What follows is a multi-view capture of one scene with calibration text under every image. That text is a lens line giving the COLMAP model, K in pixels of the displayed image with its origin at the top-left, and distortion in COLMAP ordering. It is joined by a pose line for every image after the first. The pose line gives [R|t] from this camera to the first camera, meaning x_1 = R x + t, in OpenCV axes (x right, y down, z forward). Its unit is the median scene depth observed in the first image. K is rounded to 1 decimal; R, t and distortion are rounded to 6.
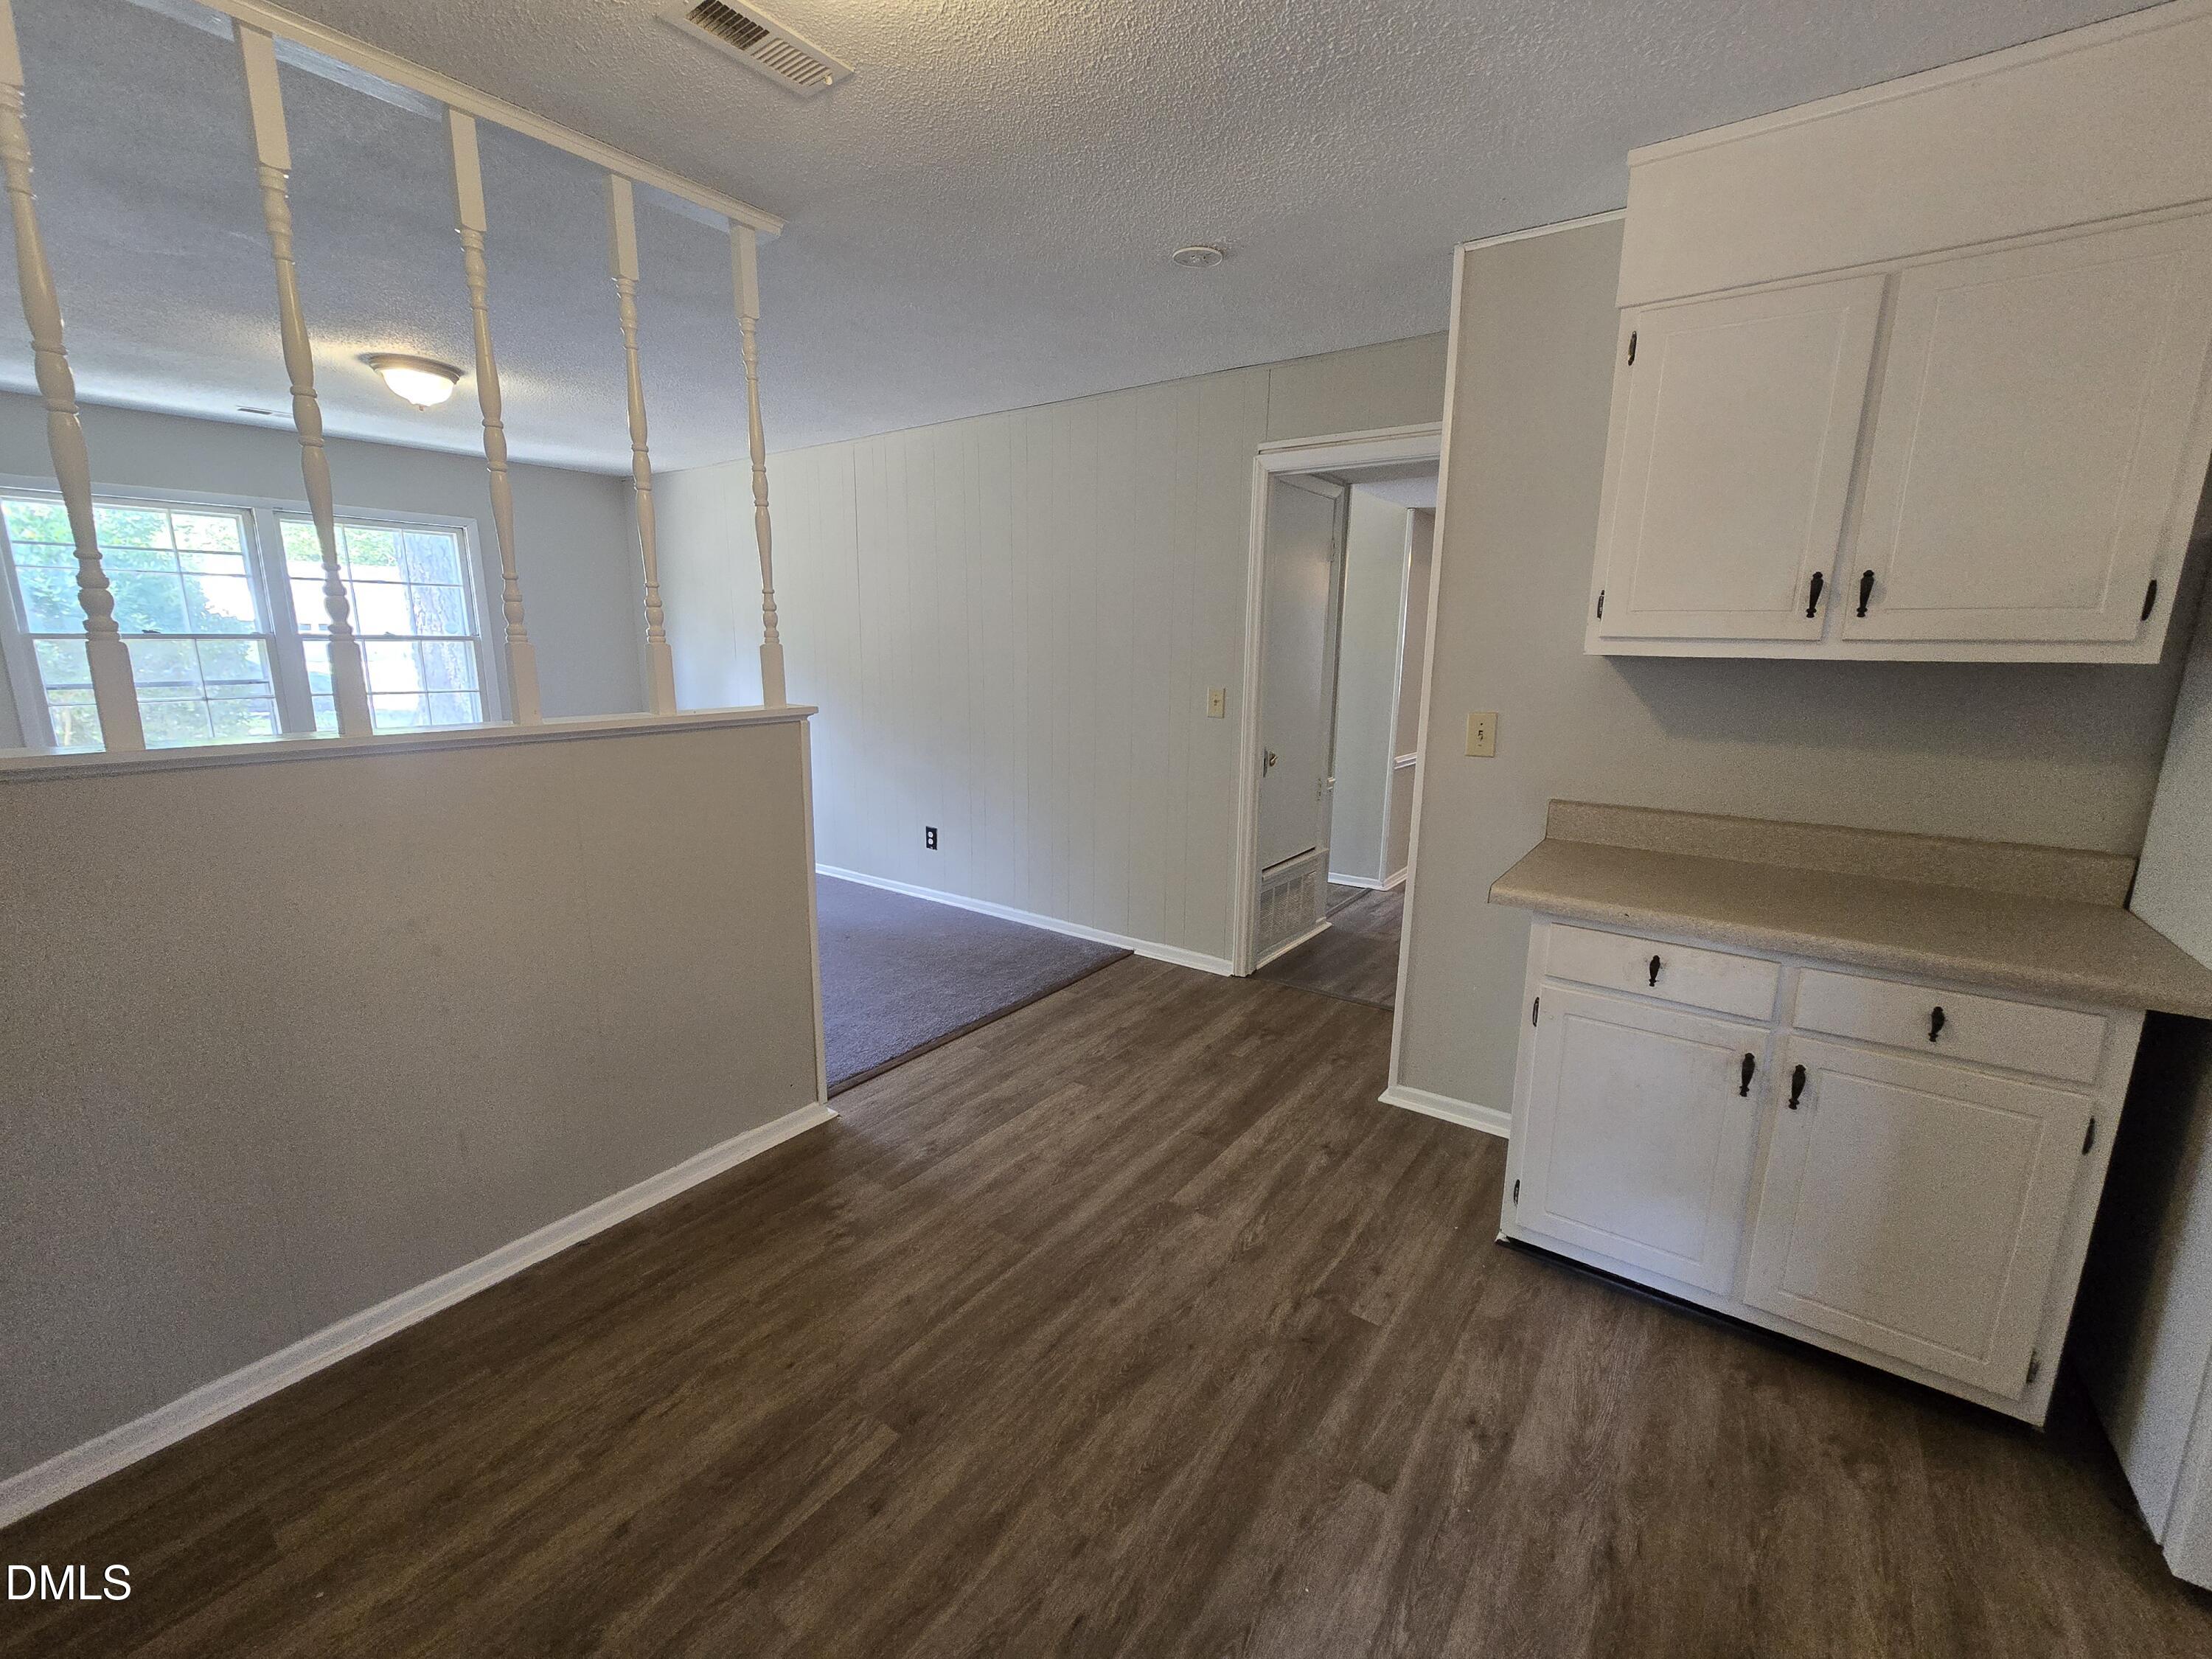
lens RADIAL K [[909.1, 0, 1112.5], [0, 909.1, 828.9], [0, 0, 1]] dist [-0.001579, -0.000773]
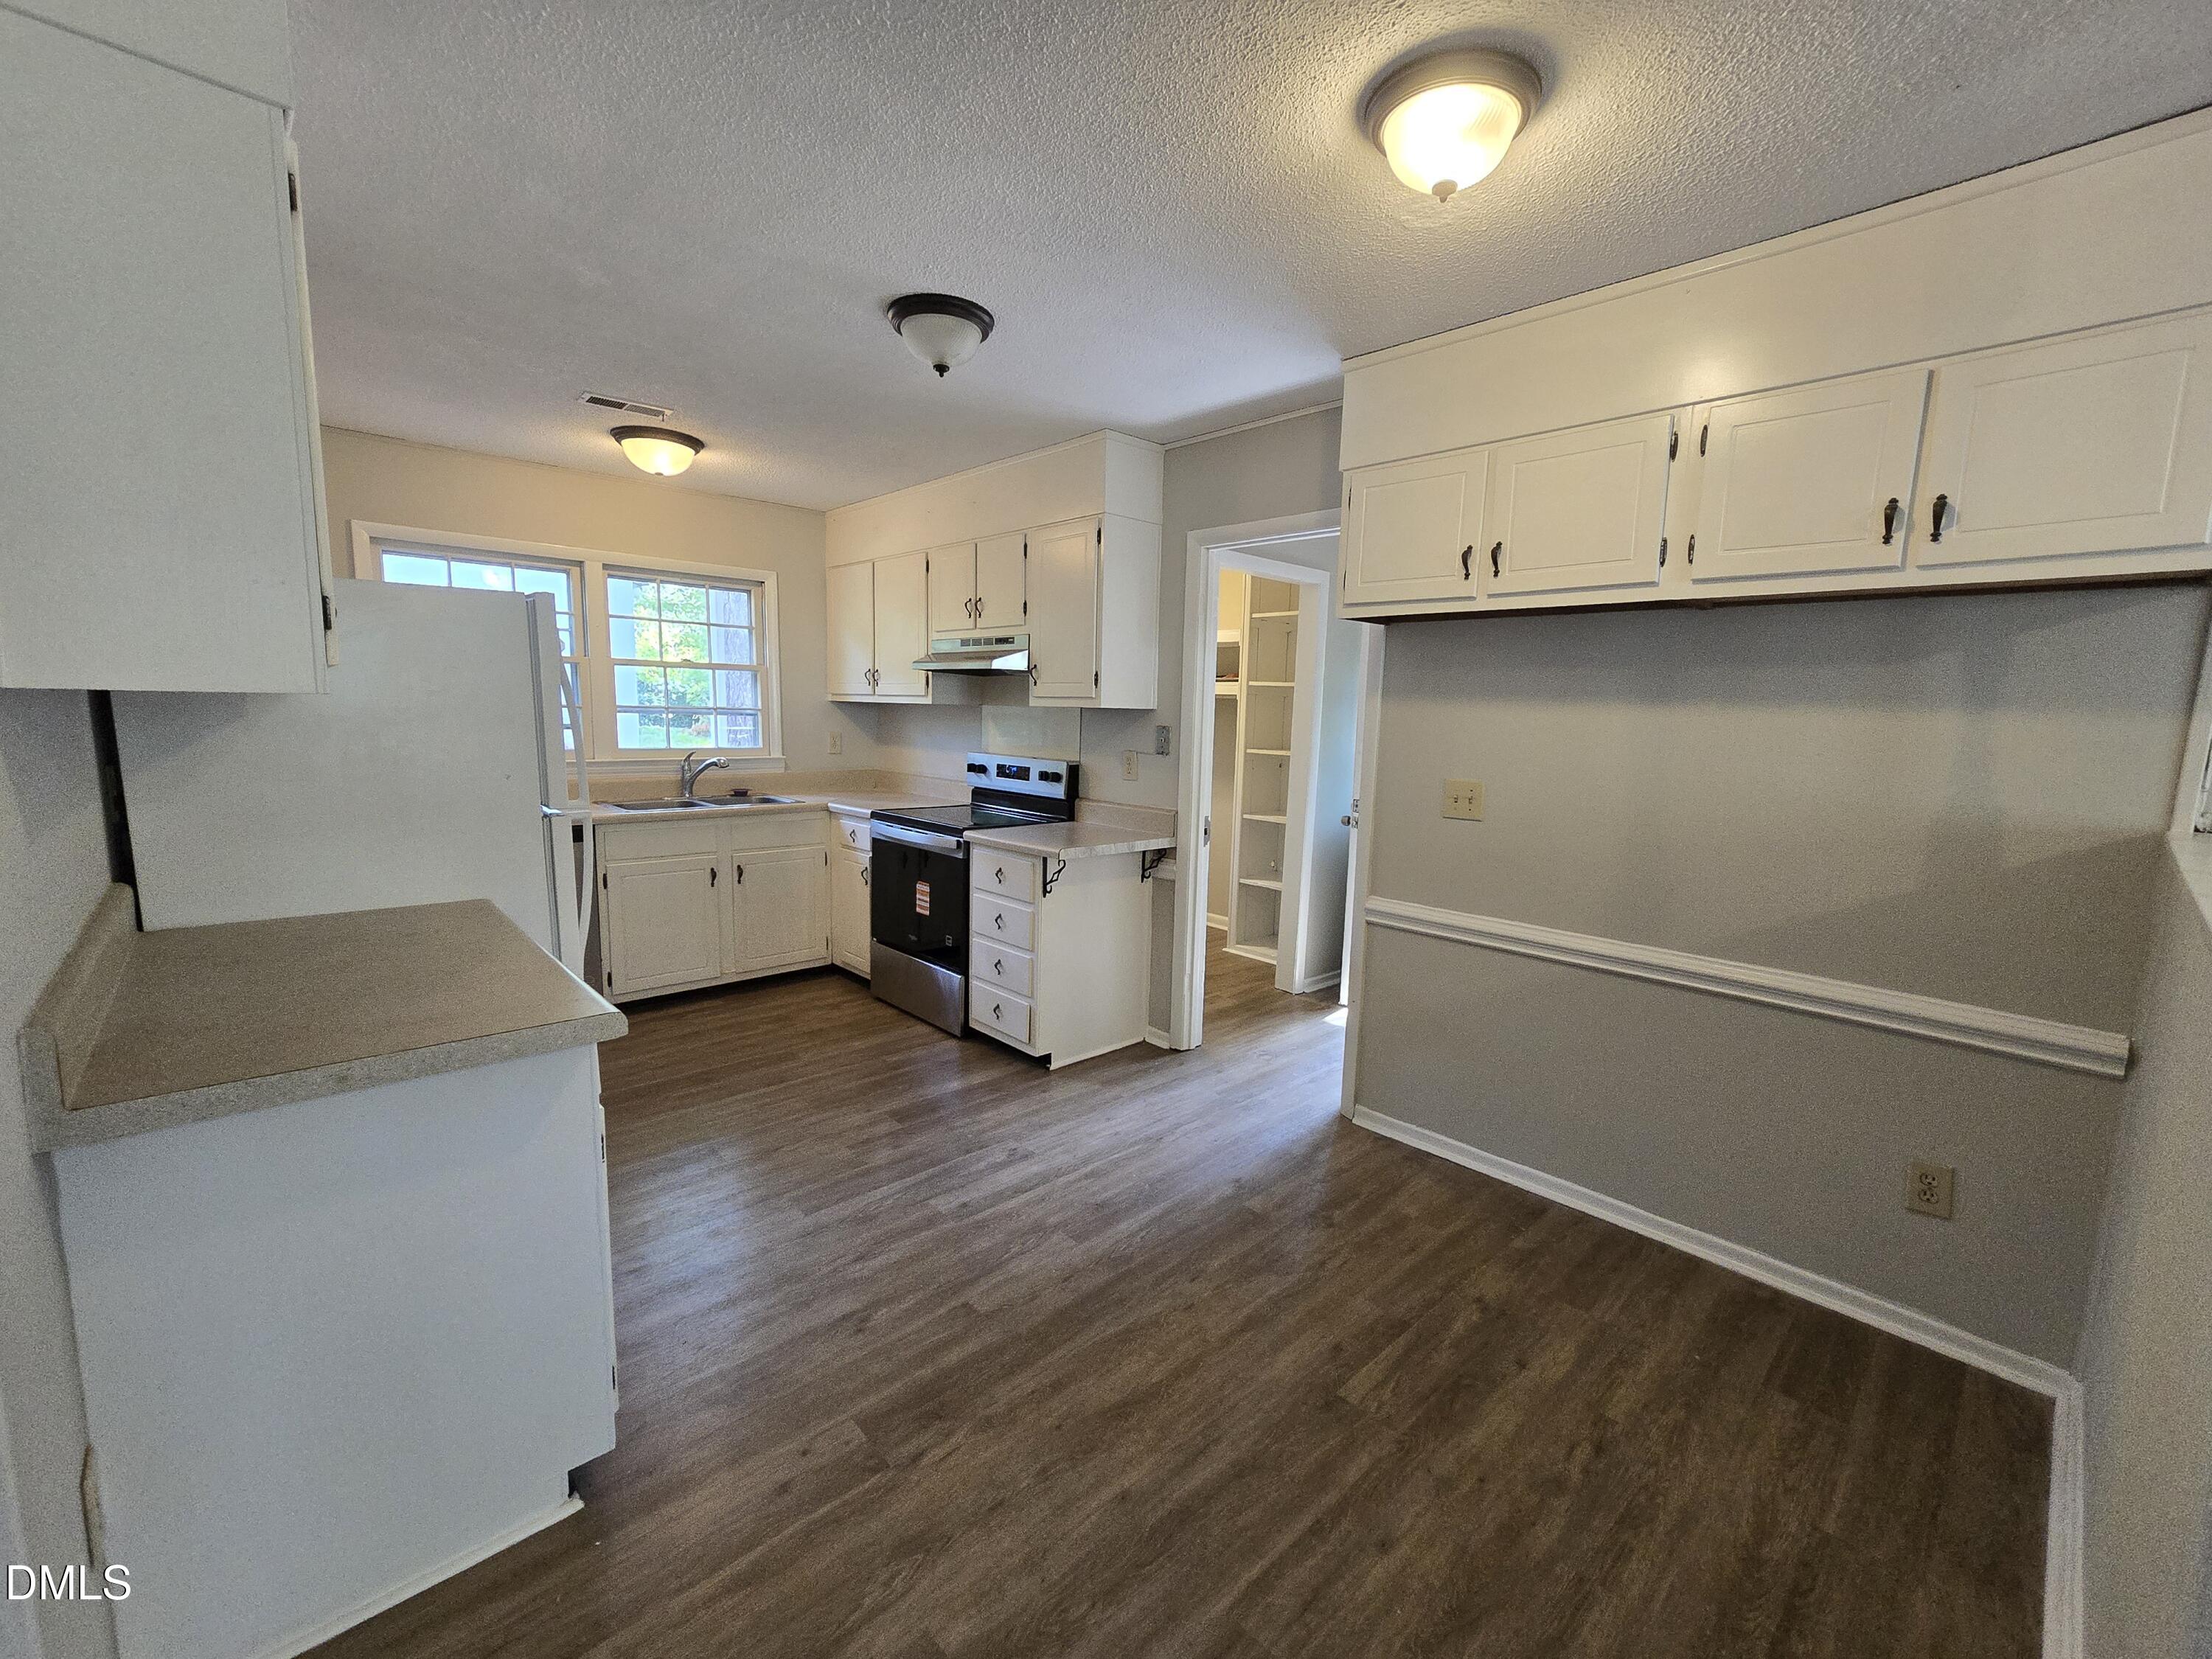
lens RADIAL K [[910.5, 0, 1122.1], [0, 910.5, 828.2], [0, 0, 1]] dist [-0.002523, 0.003450]
pose [[-0.982929, -0.060196, 0.173857, -0.114721], [-0.001177, 0.947001, 0.321230, -0.356037], [-0.183979, 0.315542, -0.930906, 1.755773]]
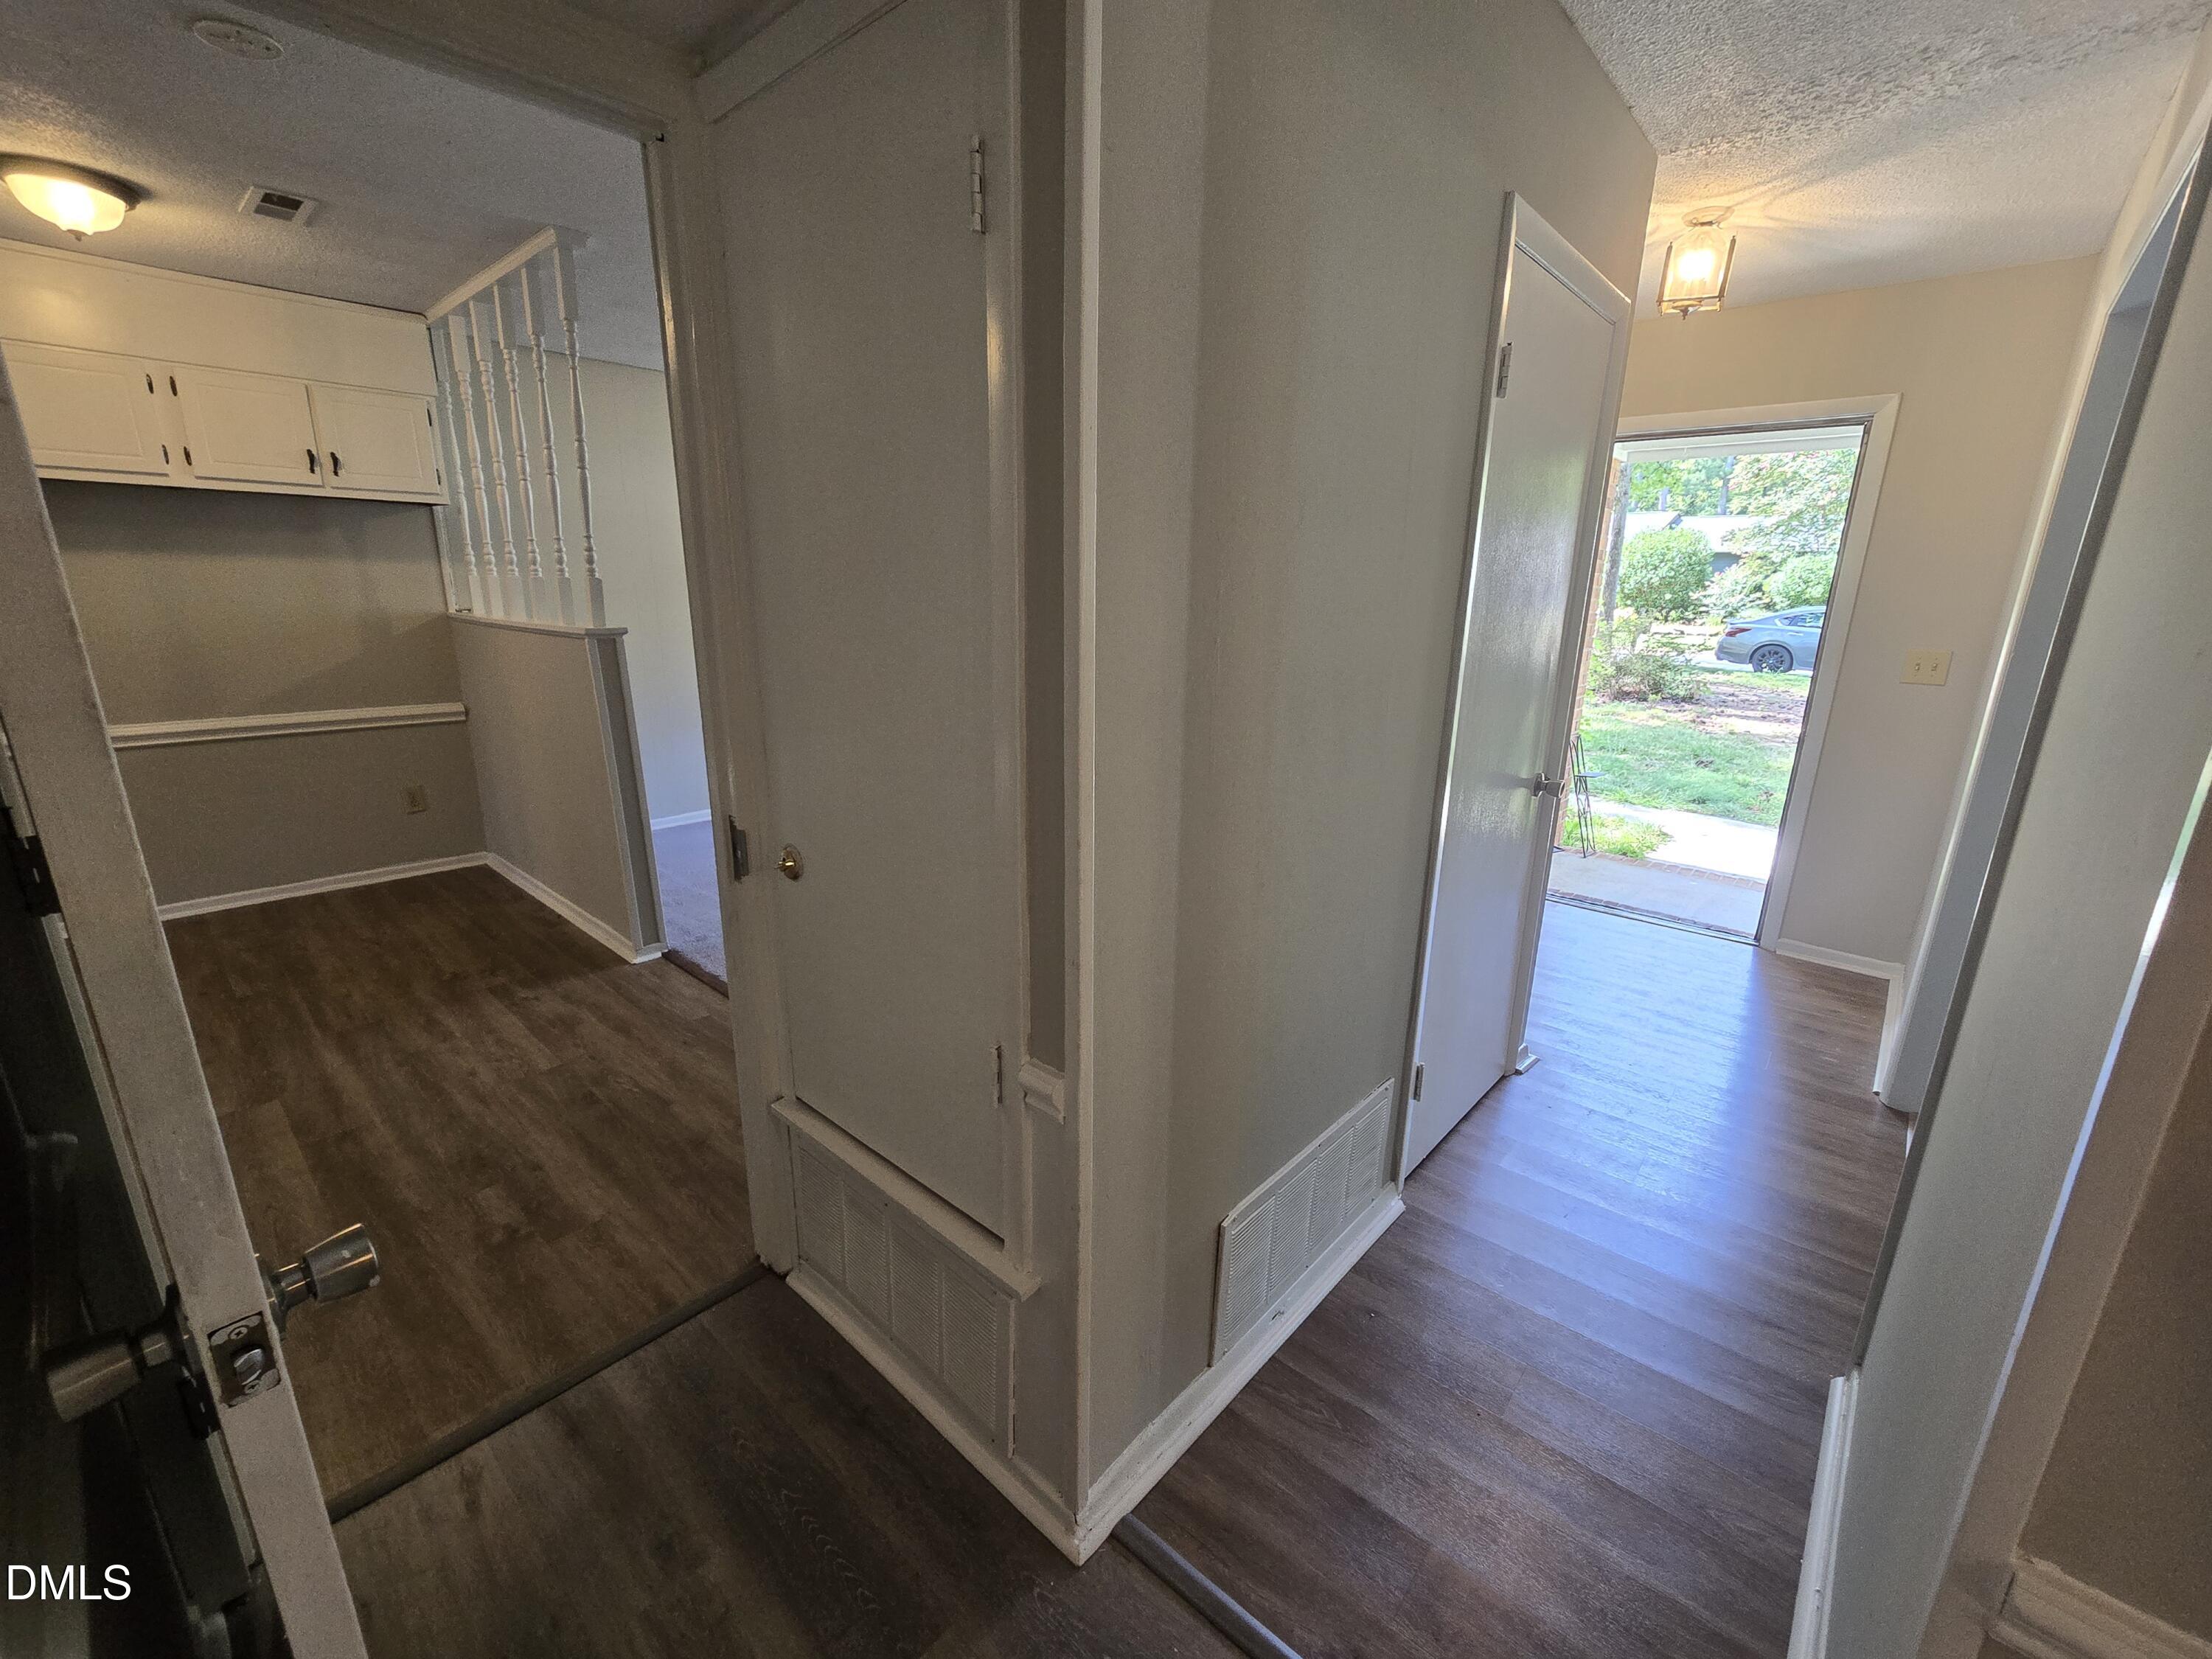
lens RADIAL K [[909.1, 0, 1112.5], [0, 909.1, 828.9], [0, 0, 1]] dist [-0.001579, -0.000773]
pose [[-0.099002, 0.249175, -0.963385, 1.206740], [-0.216579, 0.939537, 0.265263, -0.508554], [0.971232, 0.234911, -0.039050, 2.536690]]
